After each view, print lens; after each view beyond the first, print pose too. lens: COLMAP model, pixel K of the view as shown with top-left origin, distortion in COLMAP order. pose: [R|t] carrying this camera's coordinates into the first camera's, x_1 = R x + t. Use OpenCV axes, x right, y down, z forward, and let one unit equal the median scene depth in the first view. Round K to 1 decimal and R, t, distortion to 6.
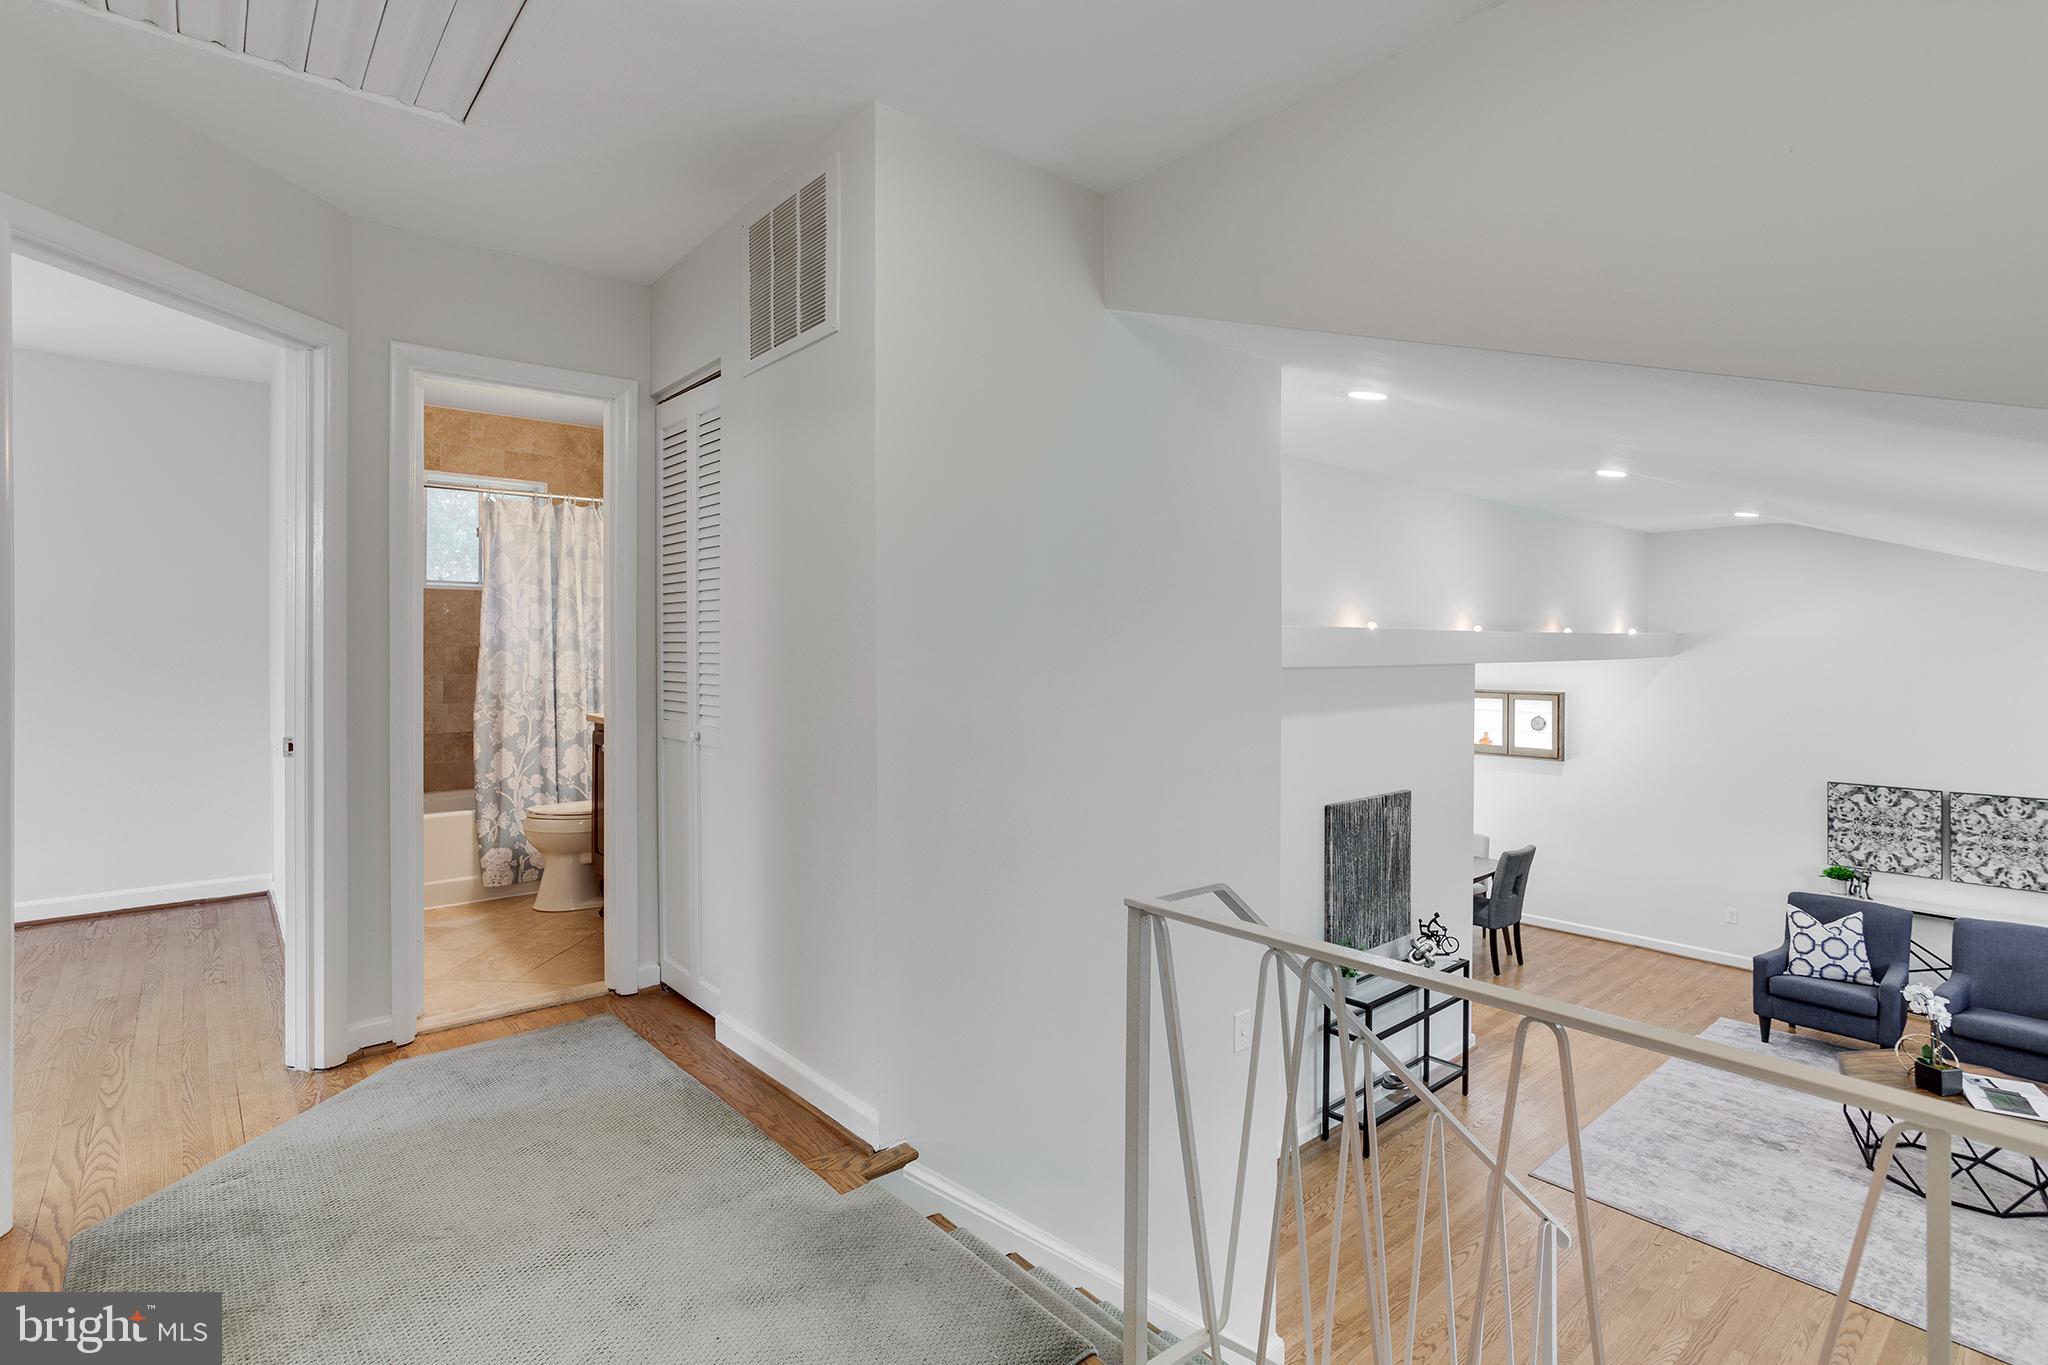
lens RADIAL K [[1001.1, 0, 982.5], [0, 1001.1, 656.1], [0, 0, 1]] dist [-0.039302, 0.018782]
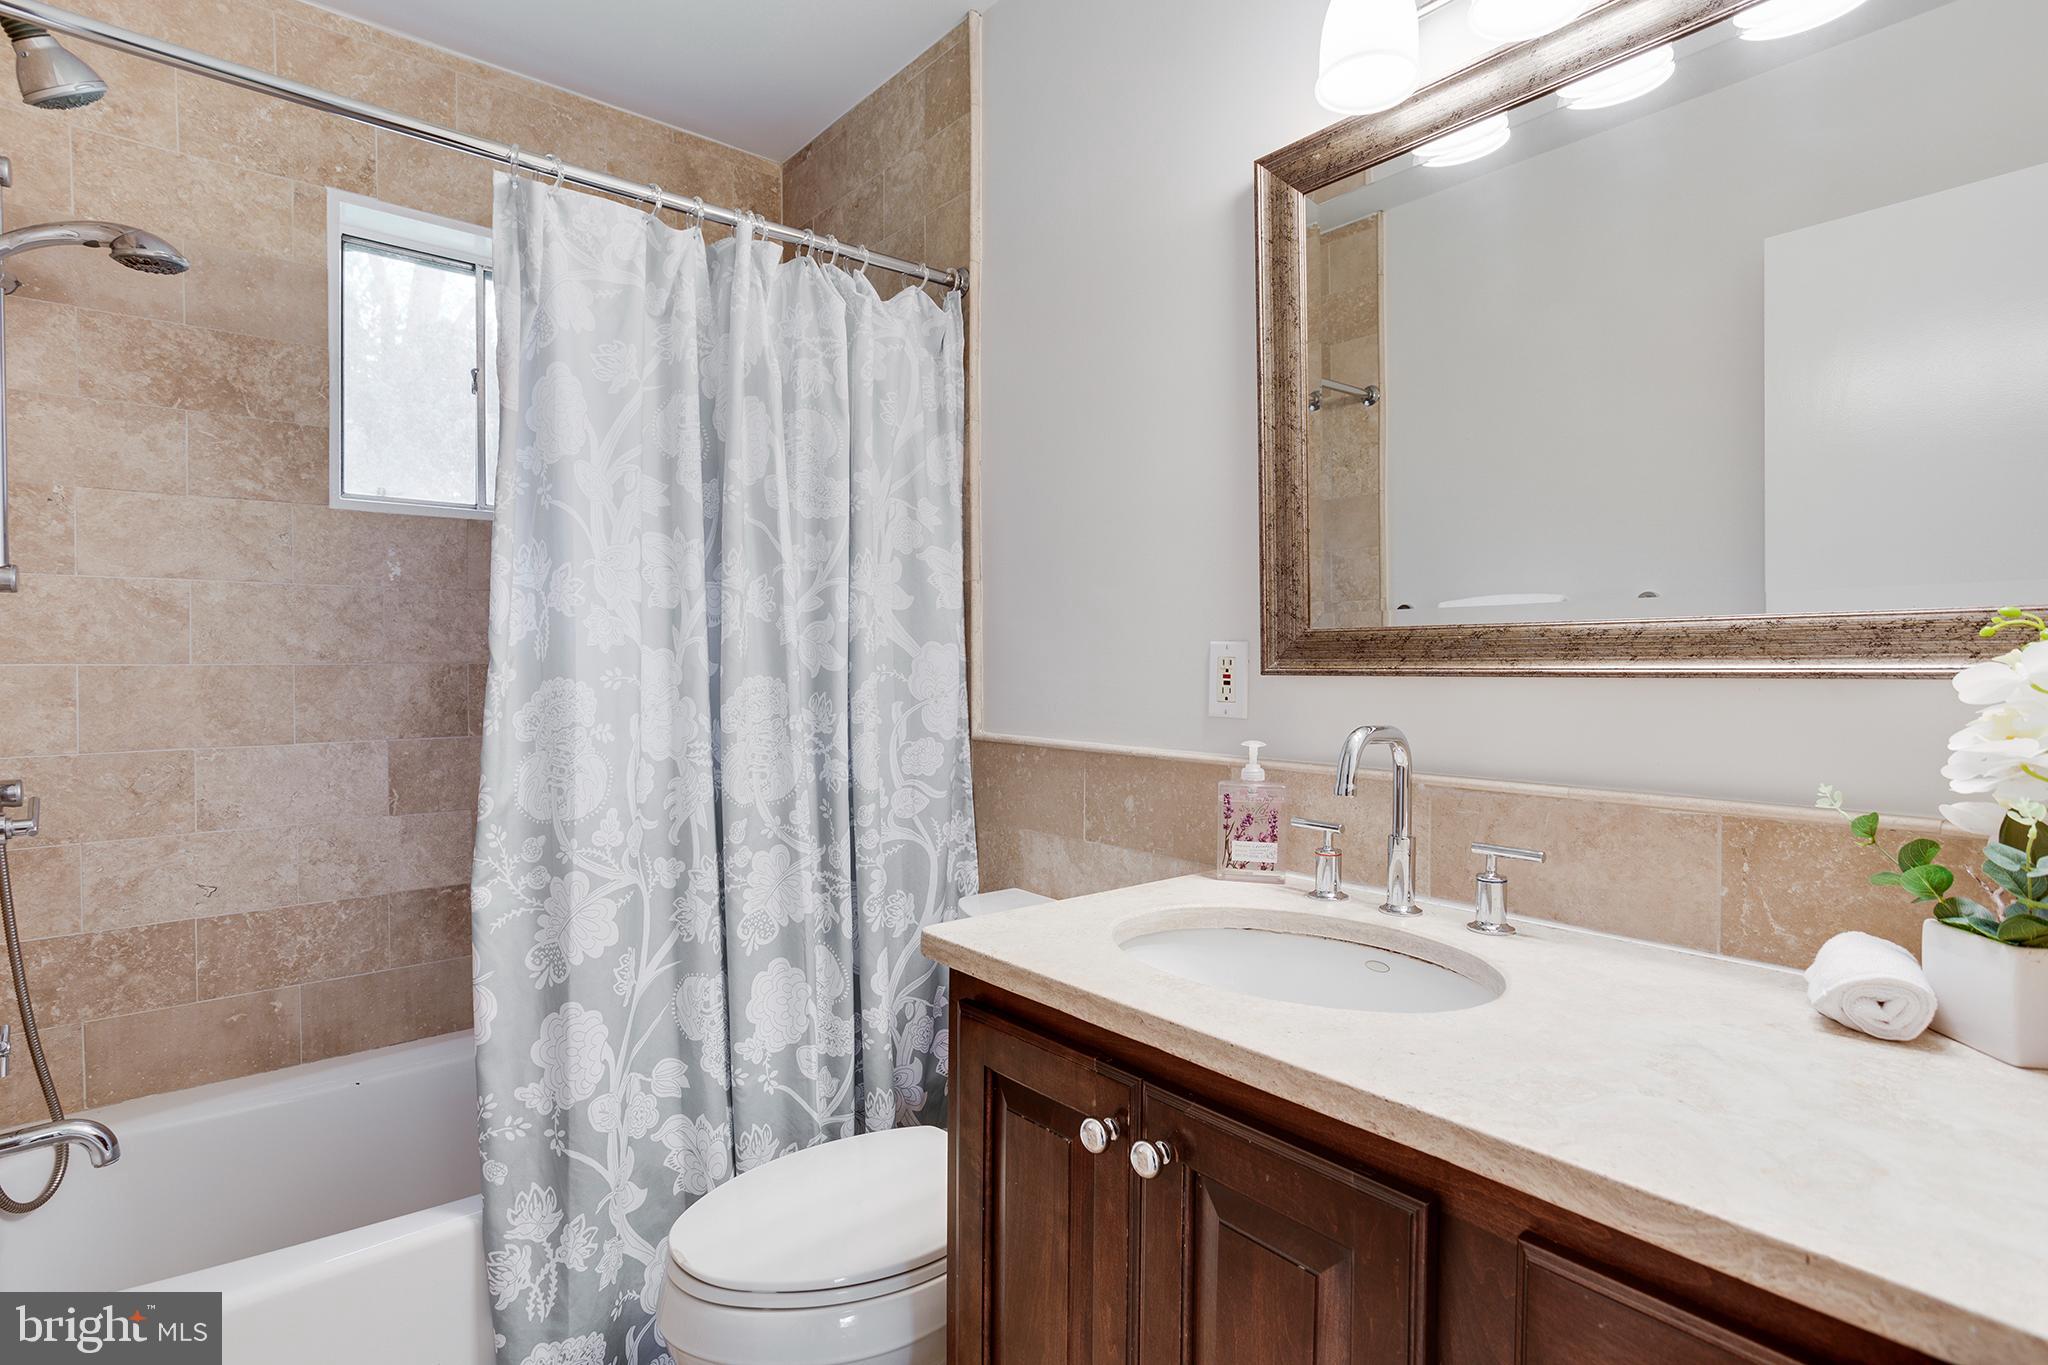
lens RADIAL K [[988.0, 0, 945.9], [0, 988.0, 667.2], [0, 0, 1]] dist [-0.030897, 0.012557]
pose [[0.999916, -0.007819, -0.010348, -0.356409], [0.007849, 0.999965, 0.002803, -0.008795], [0.010325, -0.002884, 0.999943, 0.686306]]
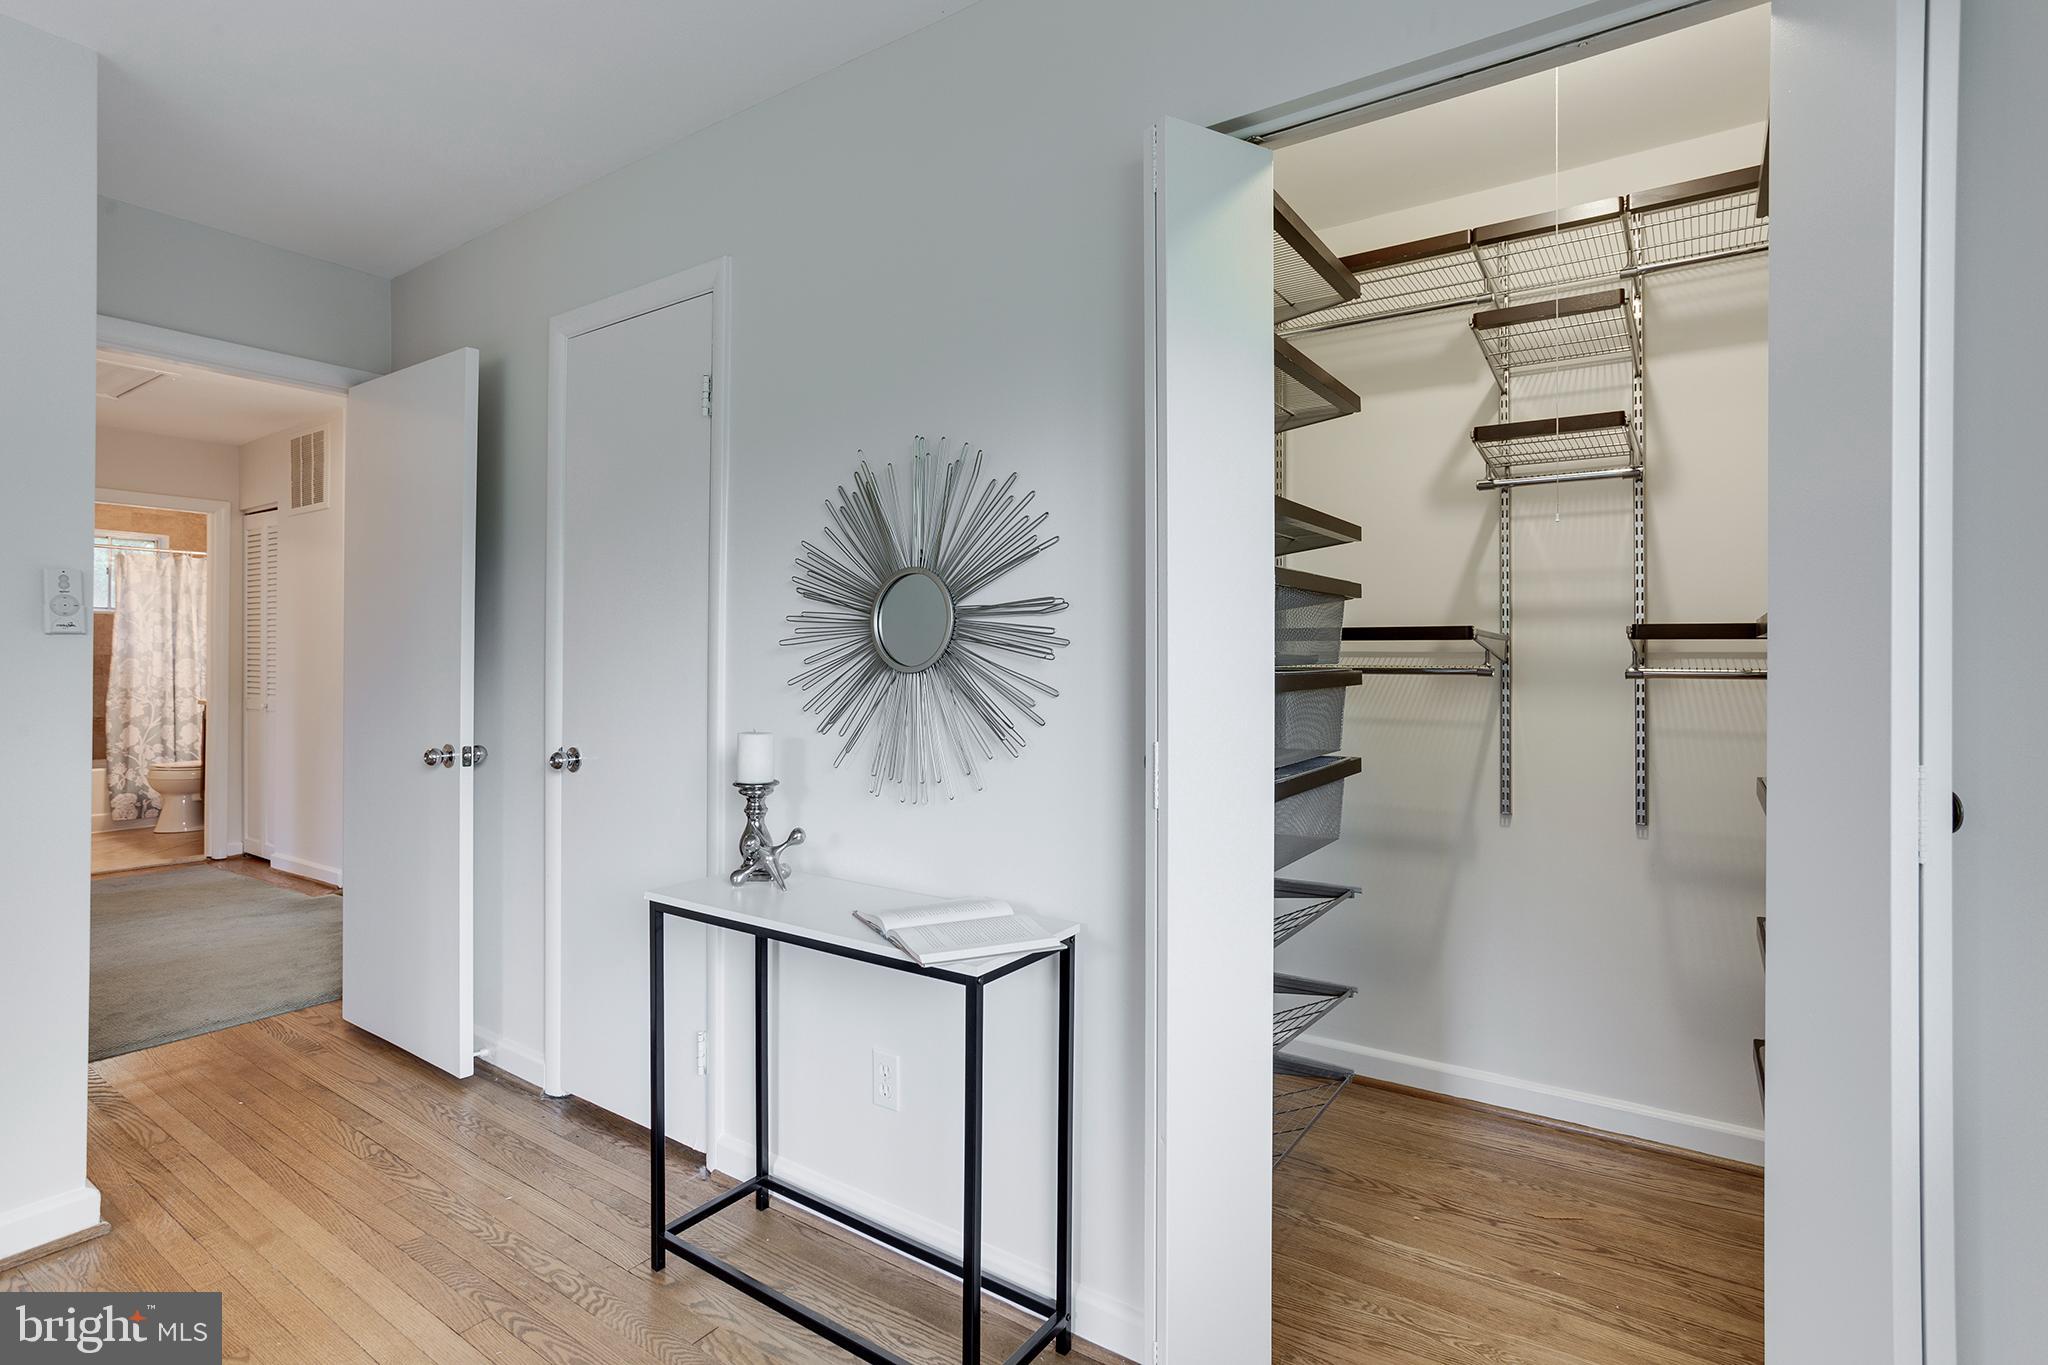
lens RADIAL K [[1016.3, 0, 1008.9], [0, 1016.3, 674.9], [0, 0, 1]] dist [-0.050833, 0.030158]
pose [[0.959426, 0.008319, 0.281839, 0.331652], [-0.008305, 0.999965, -0.001246, 0.010368], [-0.281840, -0.001145, 0.959461, -0.741236]]
